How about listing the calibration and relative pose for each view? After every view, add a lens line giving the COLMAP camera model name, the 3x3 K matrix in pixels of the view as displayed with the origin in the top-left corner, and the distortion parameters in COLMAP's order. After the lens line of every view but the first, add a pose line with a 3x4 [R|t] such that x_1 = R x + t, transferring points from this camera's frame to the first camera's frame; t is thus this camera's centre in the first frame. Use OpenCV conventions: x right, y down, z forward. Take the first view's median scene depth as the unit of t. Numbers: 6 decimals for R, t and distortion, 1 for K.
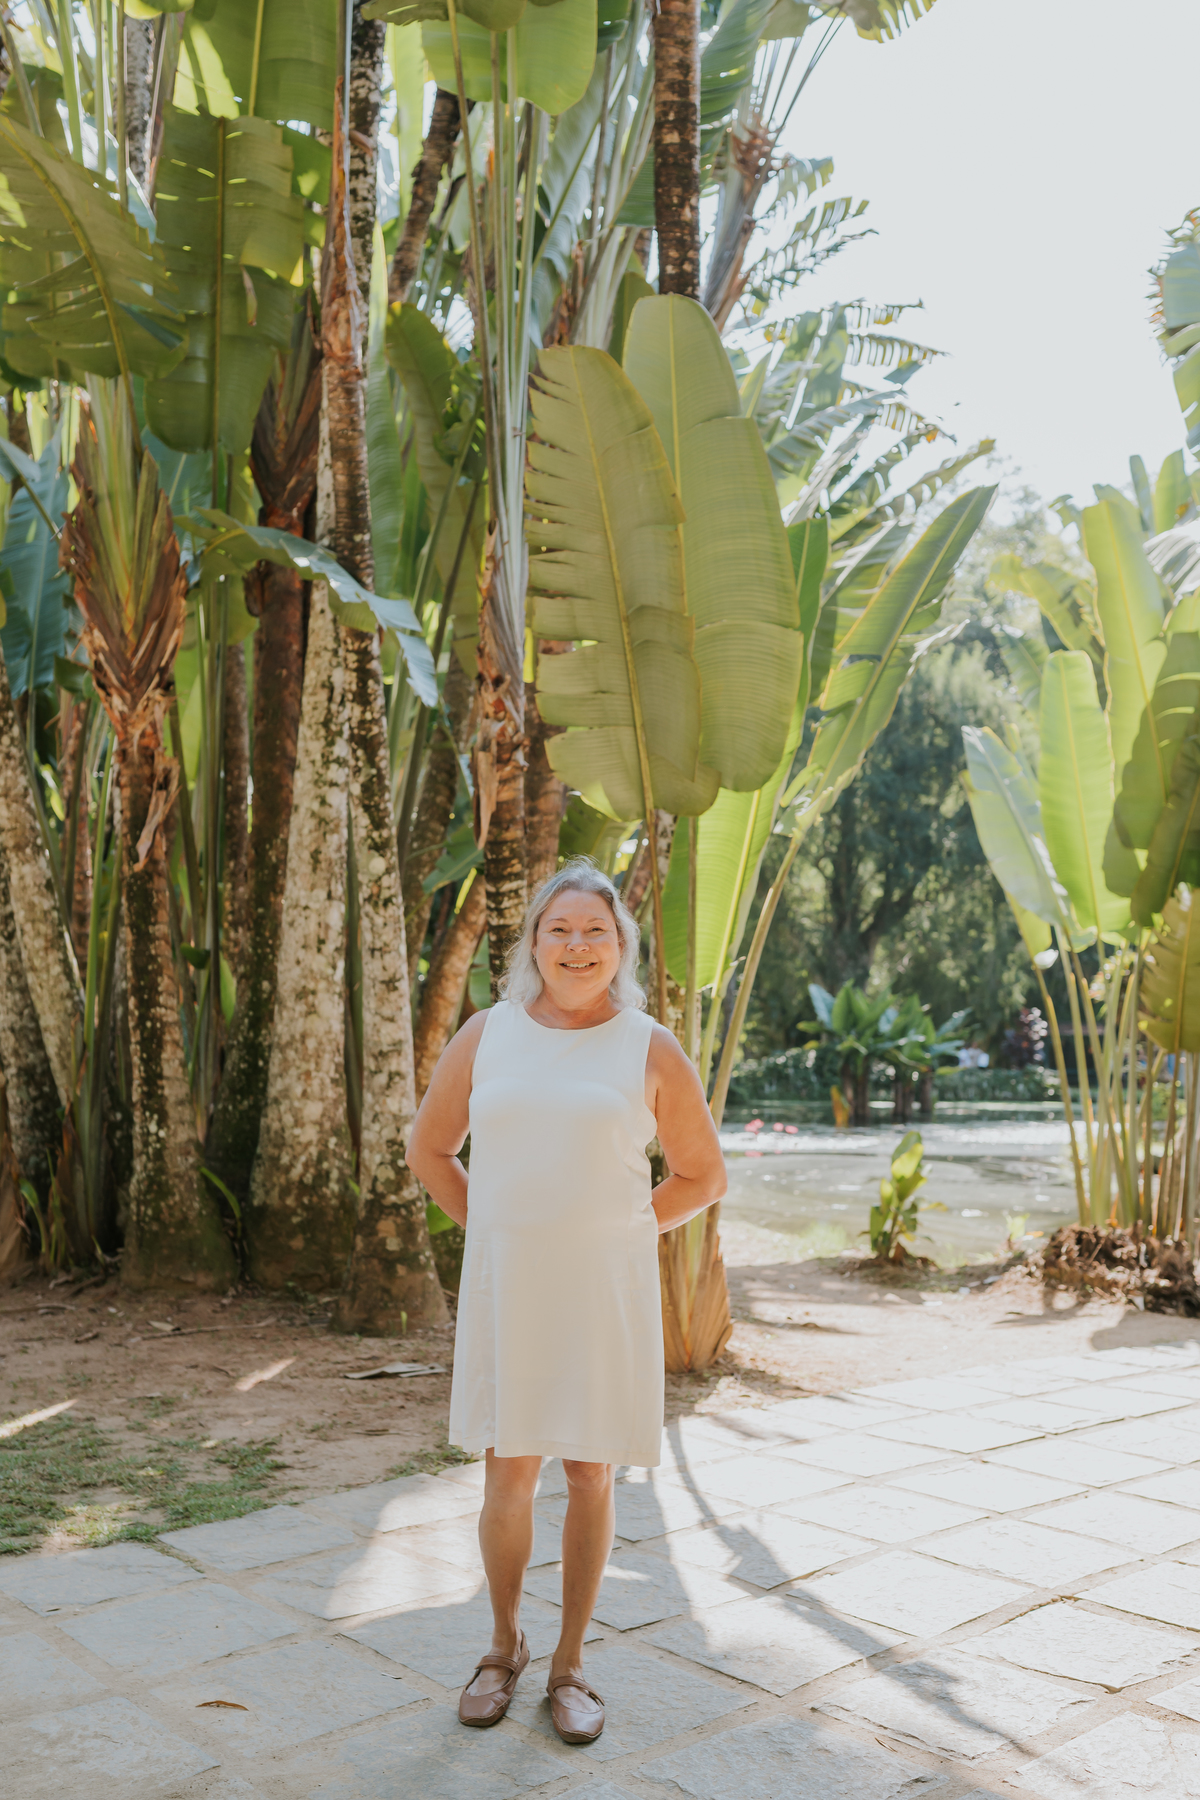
lens RADIAL K [[1760.7, 0, 598.0], [0, 1760.7, 929.4], [0, 0, 1]] dist [-0.003761, -0.008866]
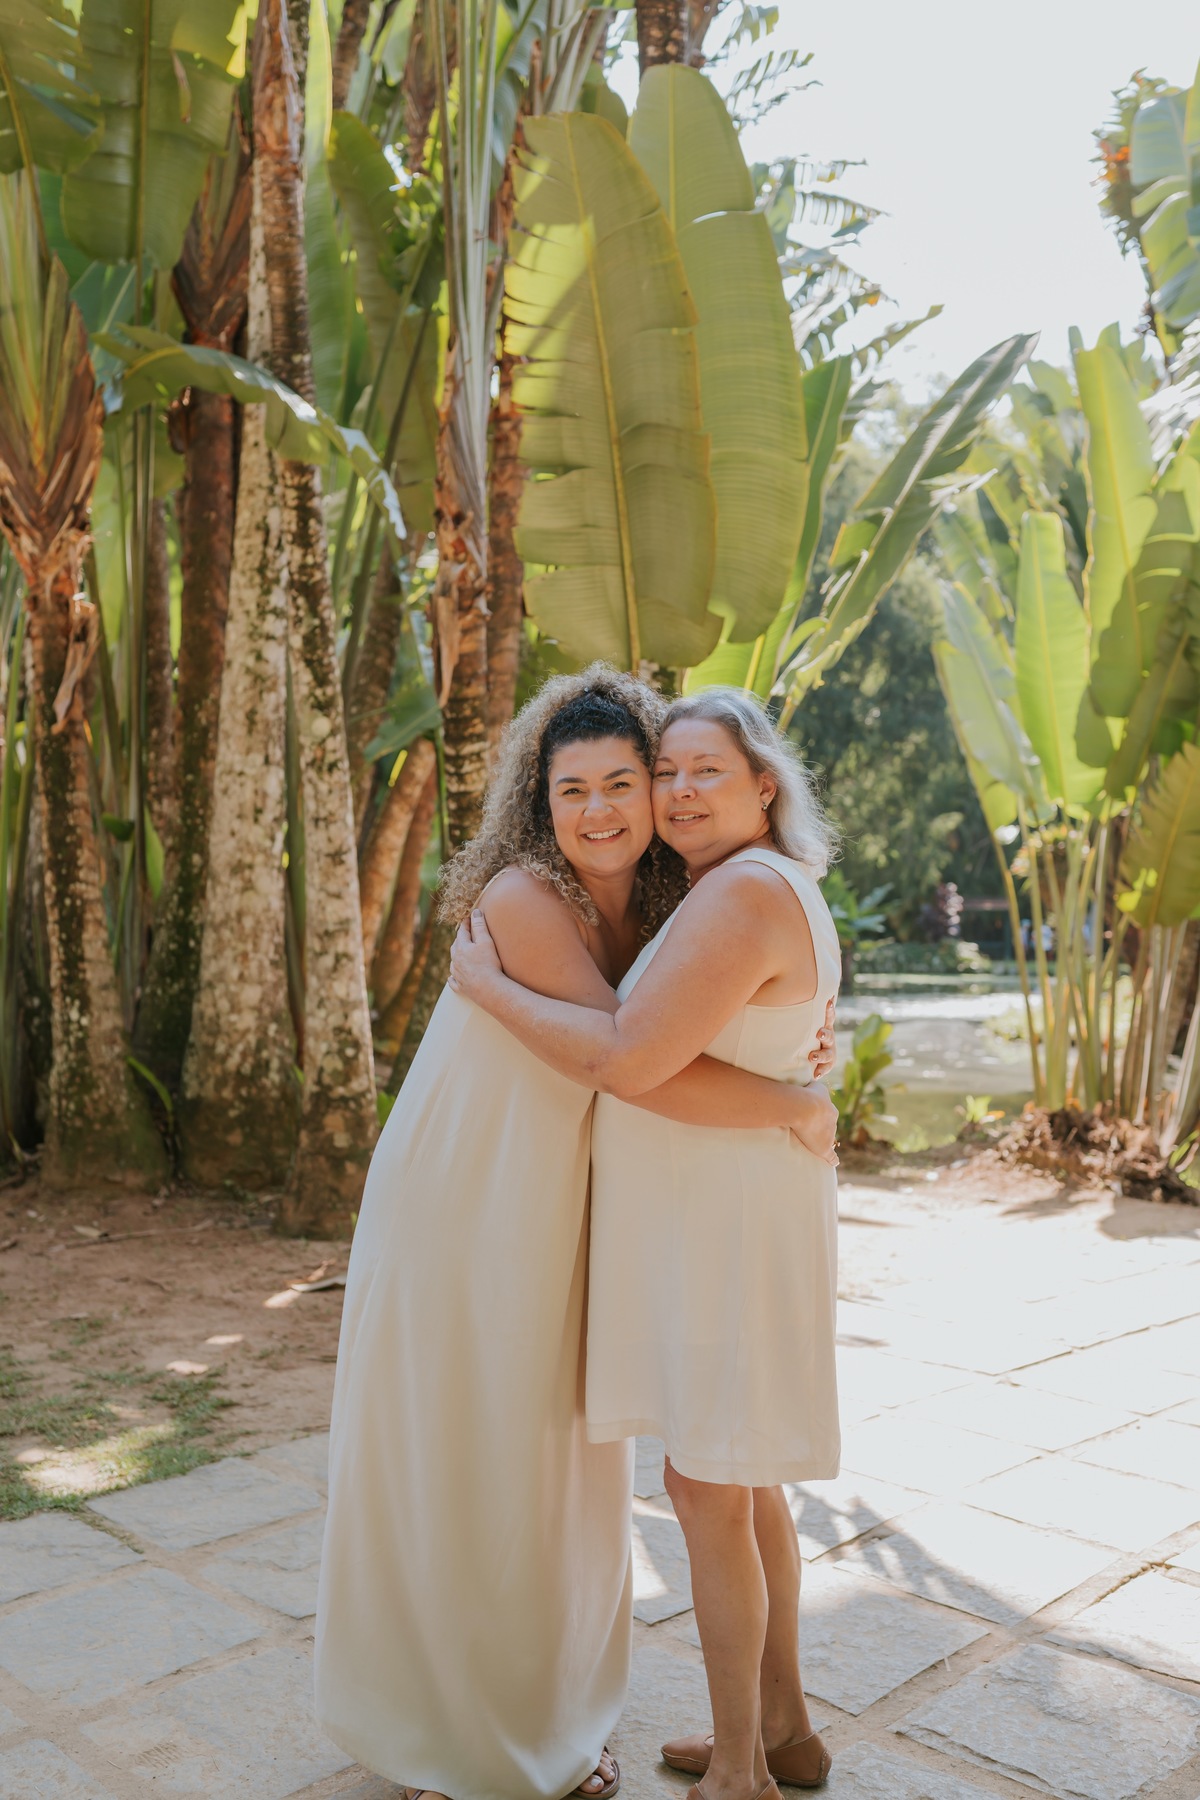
lens RADIAL K [[1707.1, 0, 613.9], [0, 1707.1, 904.6], [0, 0, 1]] dist [-0.012372, 0.009500]
pose [[0.998236, -0.001329, 0.059362, -0.026180], [-0.002043, 0.998389, 0.056706, 0.004956], [-0.059341, -0.056727, 0.996625, 0.106470]]
